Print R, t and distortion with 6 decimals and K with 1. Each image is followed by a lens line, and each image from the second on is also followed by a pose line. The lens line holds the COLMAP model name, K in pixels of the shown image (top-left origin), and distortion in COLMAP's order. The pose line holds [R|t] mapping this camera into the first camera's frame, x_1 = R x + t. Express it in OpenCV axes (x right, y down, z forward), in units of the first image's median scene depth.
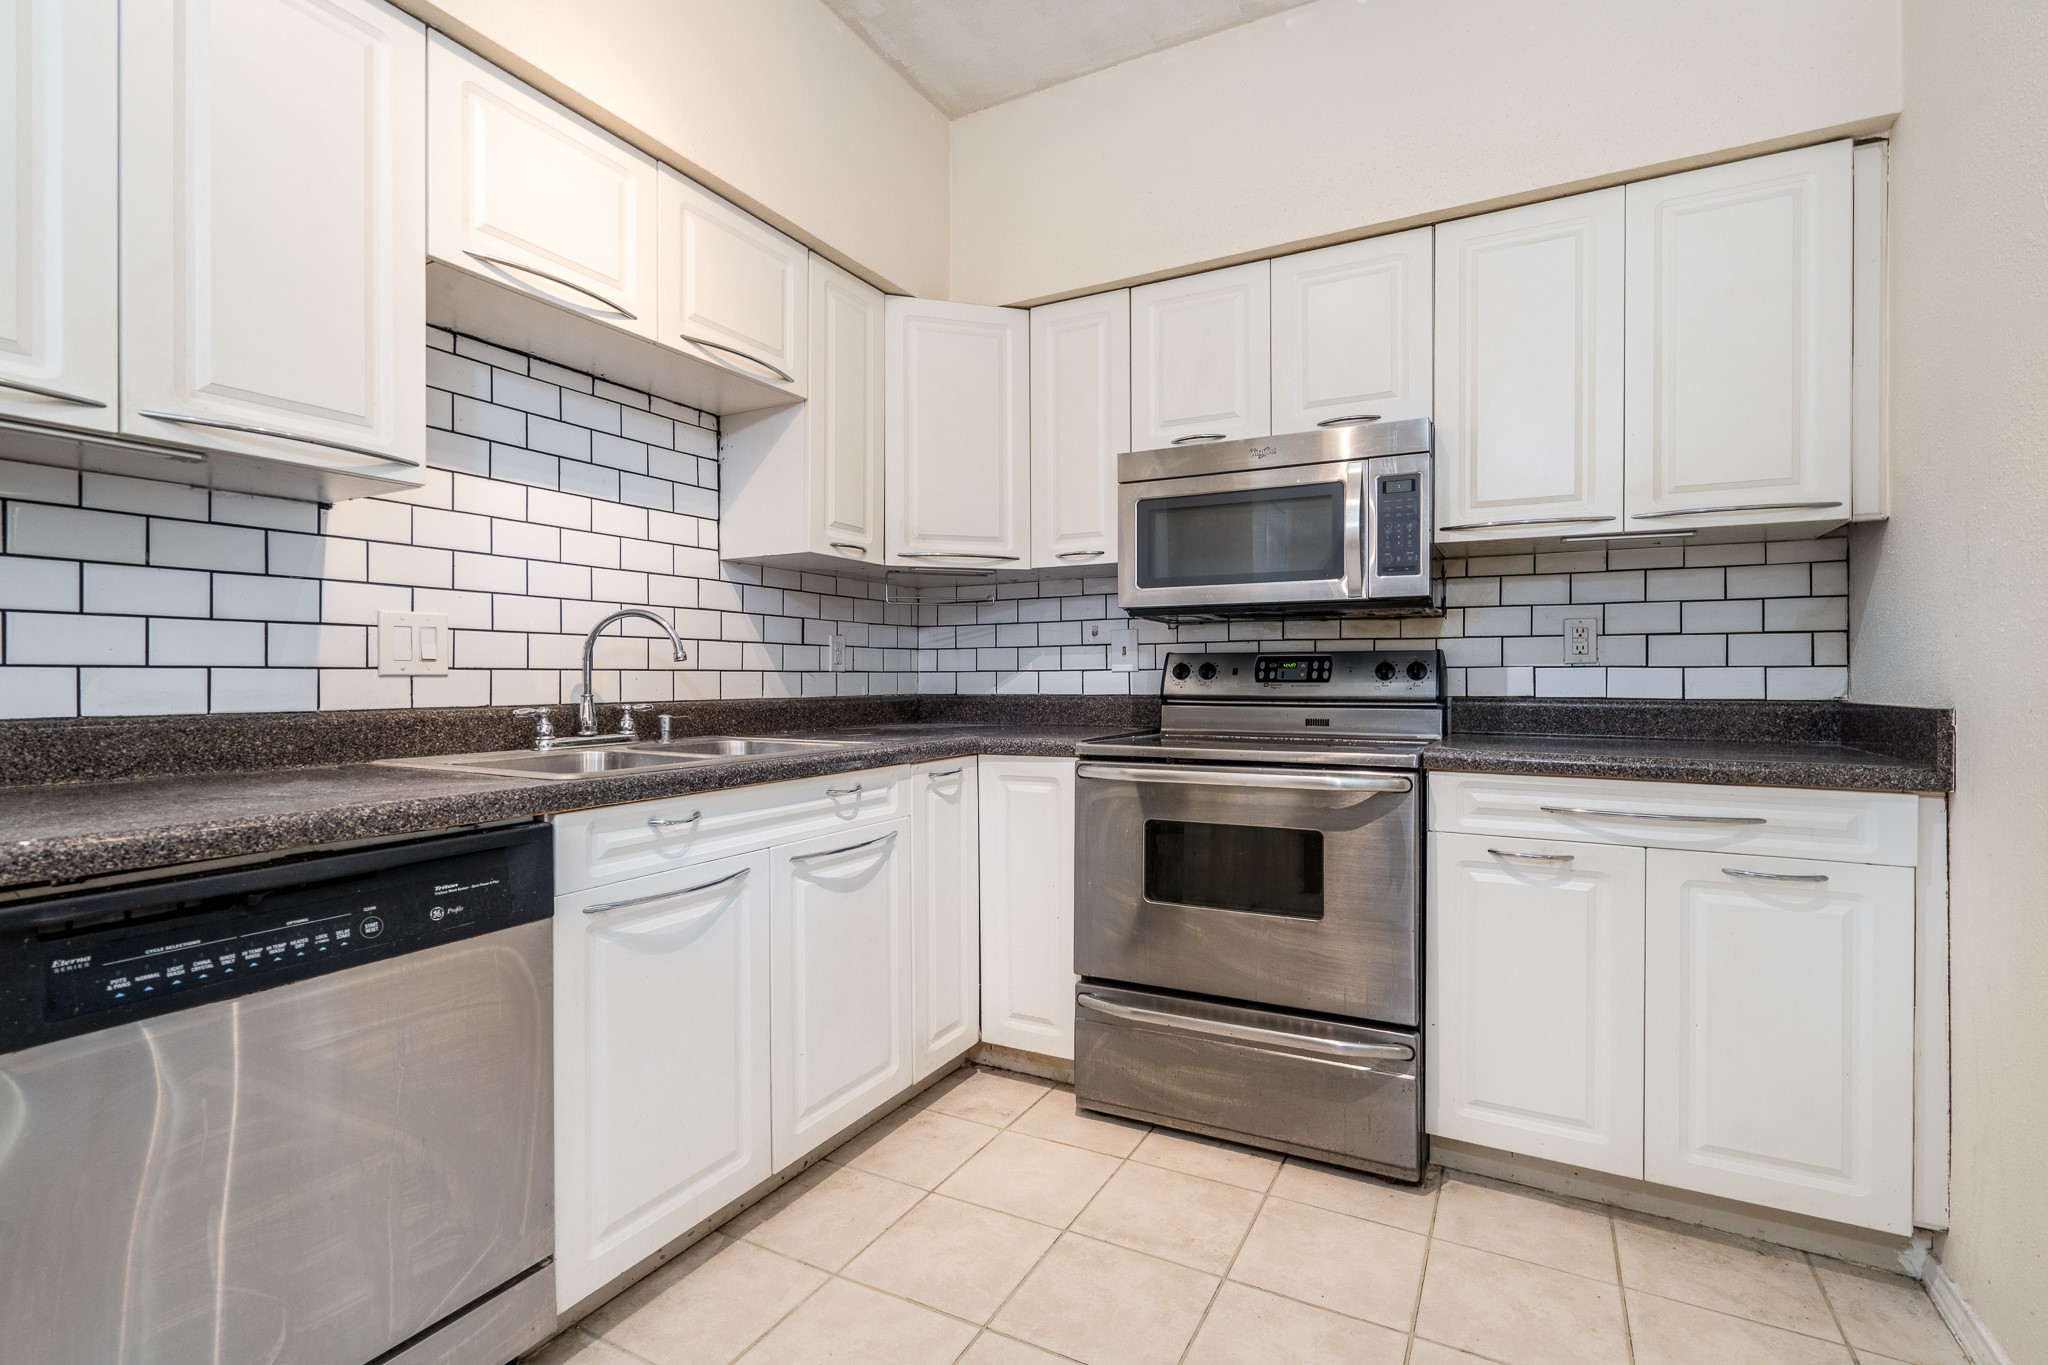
lens RADIAL K [[938.1, 0, 1029.8], [0, 938.1, 681.3], [0, 0, 1]] dist [0.000691, 0.000377]
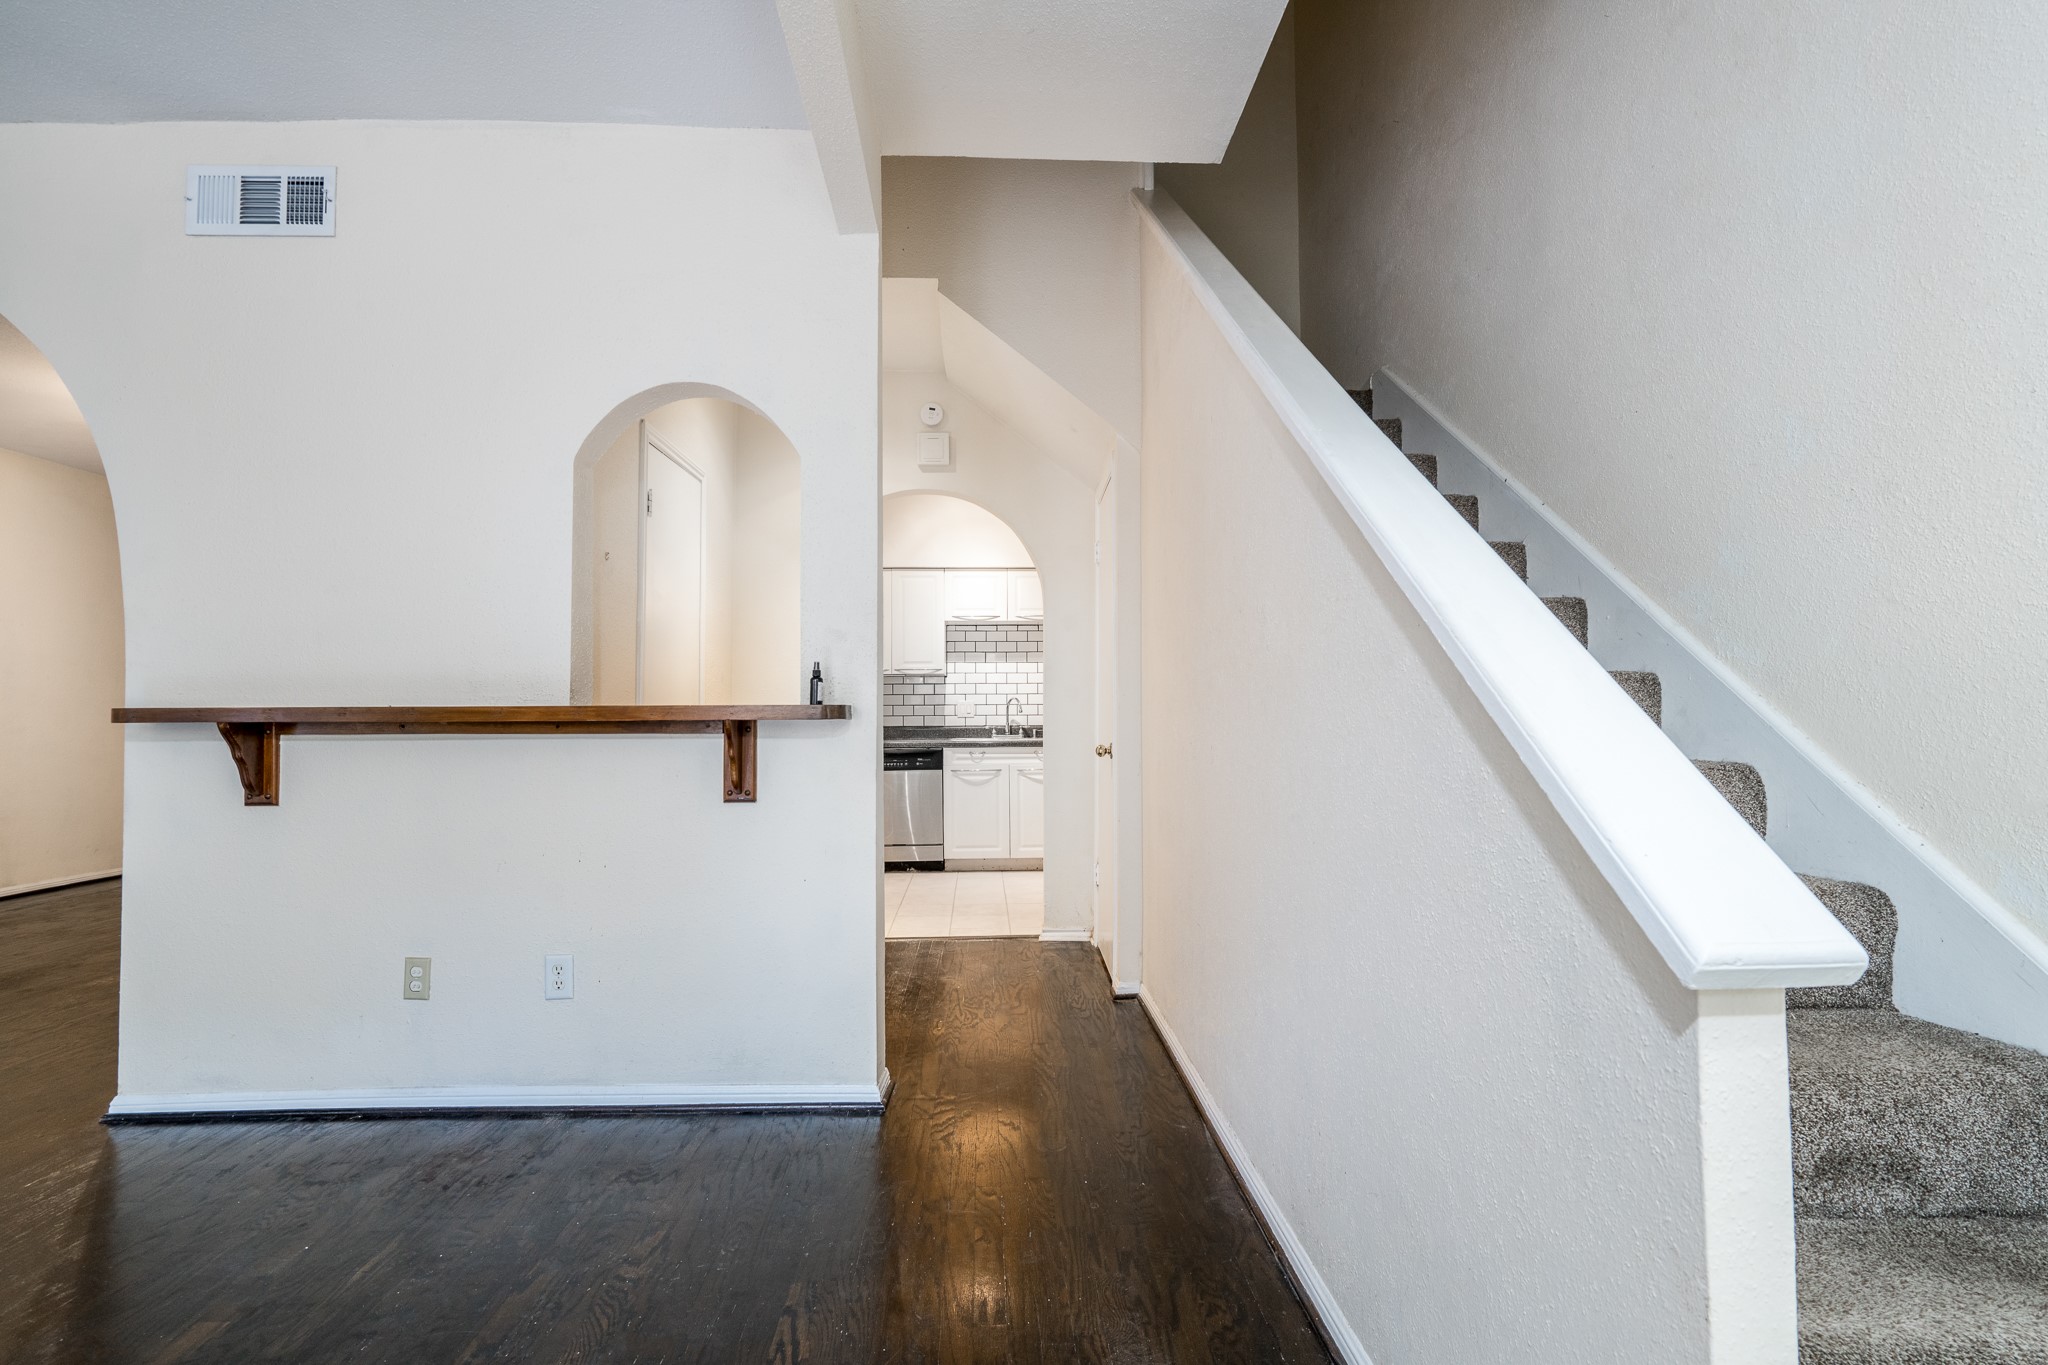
lens RADIAL K [[942.3, 0, 1016.9], [0, 942.3, 688.0], [0, 0, 1]] dist [0.000591, 0.000722]
pose [[0.497409, -0.030193, -0.866991, 2.421675], [0.002298, 0.999437, -0.033487, 0.003672], [0.867513, 0.014665, 0.497198, -0.646156]]
